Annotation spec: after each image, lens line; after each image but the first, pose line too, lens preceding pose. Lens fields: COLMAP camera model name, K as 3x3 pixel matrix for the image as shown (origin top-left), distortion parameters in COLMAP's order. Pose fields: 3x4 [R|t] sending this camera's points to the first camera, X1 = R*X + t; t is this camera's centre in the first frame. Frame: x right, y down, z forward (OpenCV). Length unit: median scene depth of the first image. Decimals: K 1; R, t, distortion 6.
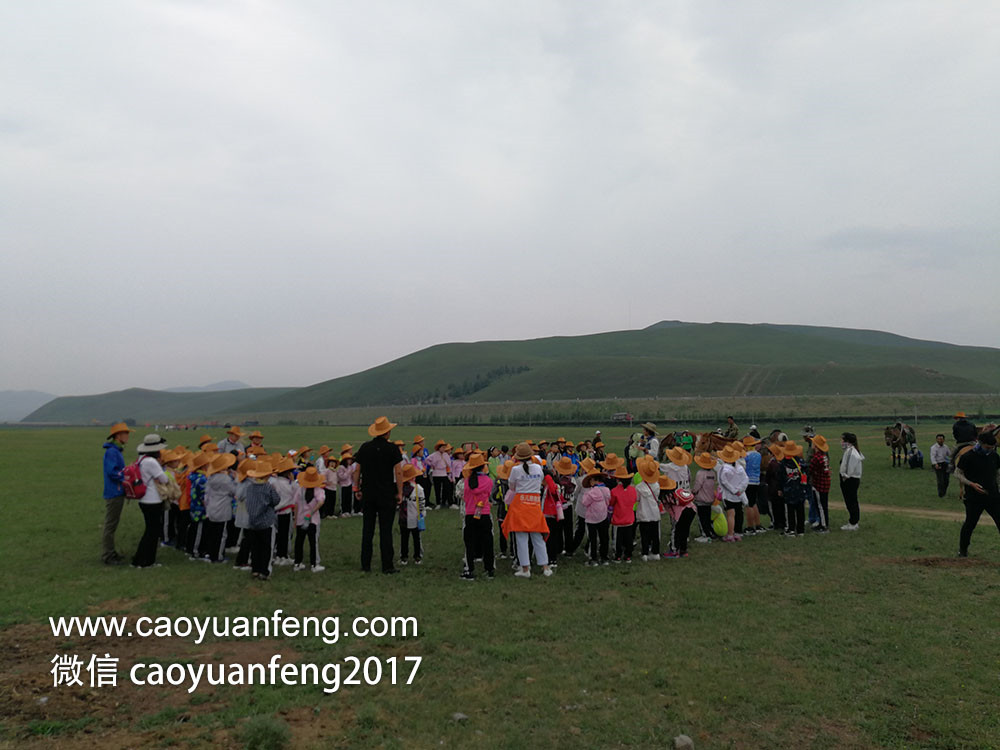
lens RADIAL K [[850.7, 0, 500.0], [0, 850.7, 375.0], [0, 0, 1]] dist [0.029127, -0.003715]
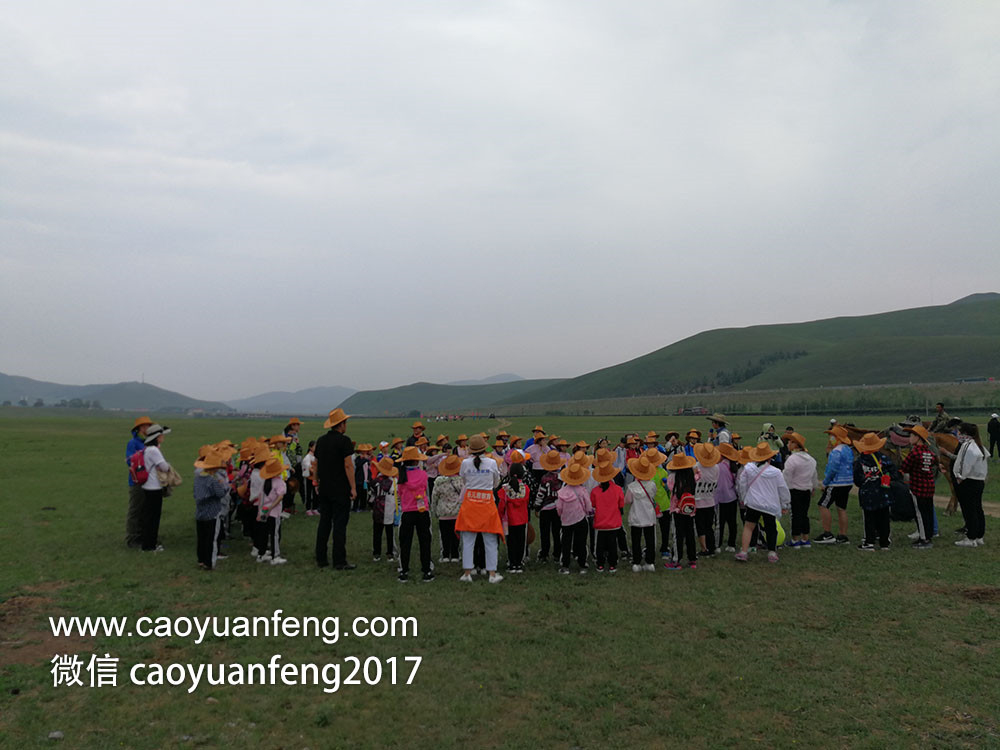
lens RADIAL K [[850.7, 0, 500.0], [0, 850.7, 375.0], [0, 0, 1]] dist [0.029127, -0.003715]
pose [[0.941004, -0.021940, -0.337683, 0.036121], [0.025897, 0.999639, 0.007218, 0.000963], [0.337402, -0.015537, 0.941232, 0.015137]]
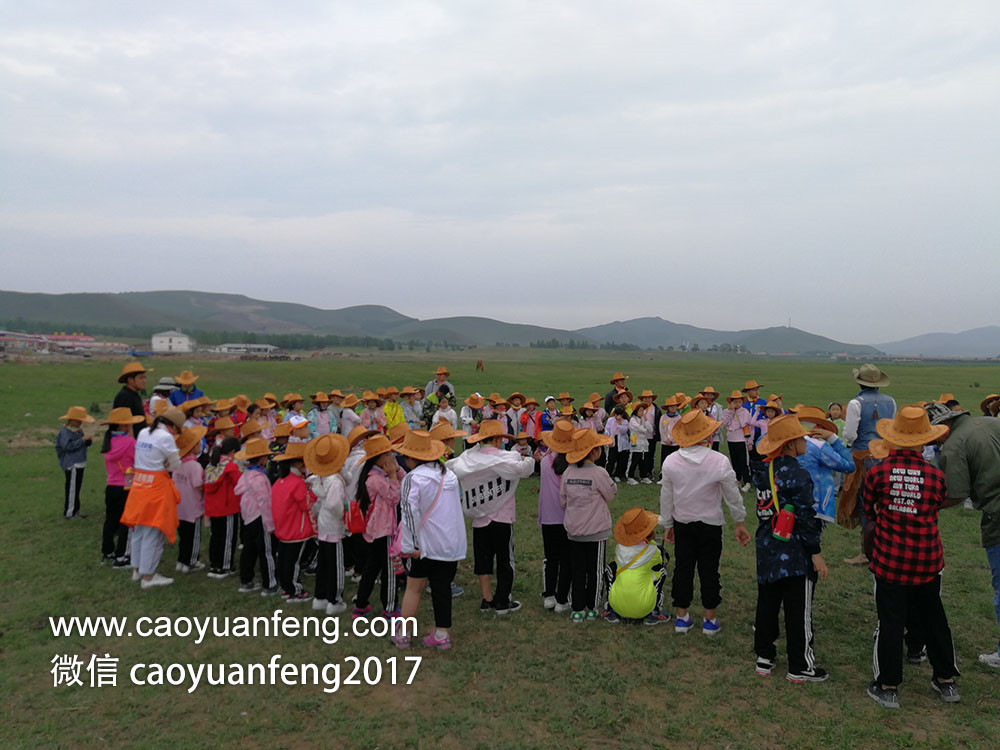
lens RADIAL K [[850.7, 0, 500.0], [0, 850.7, 375.0], [0, 0, 1]] dist [0.029127, -0.003715]
pose [[0.430624, 0.011181, -0.902462, 0.079293], [0.057036, 0.997587, 0.039575, 0.004743], [0.900727, -0.068515, 0.428948, 0.092630]]
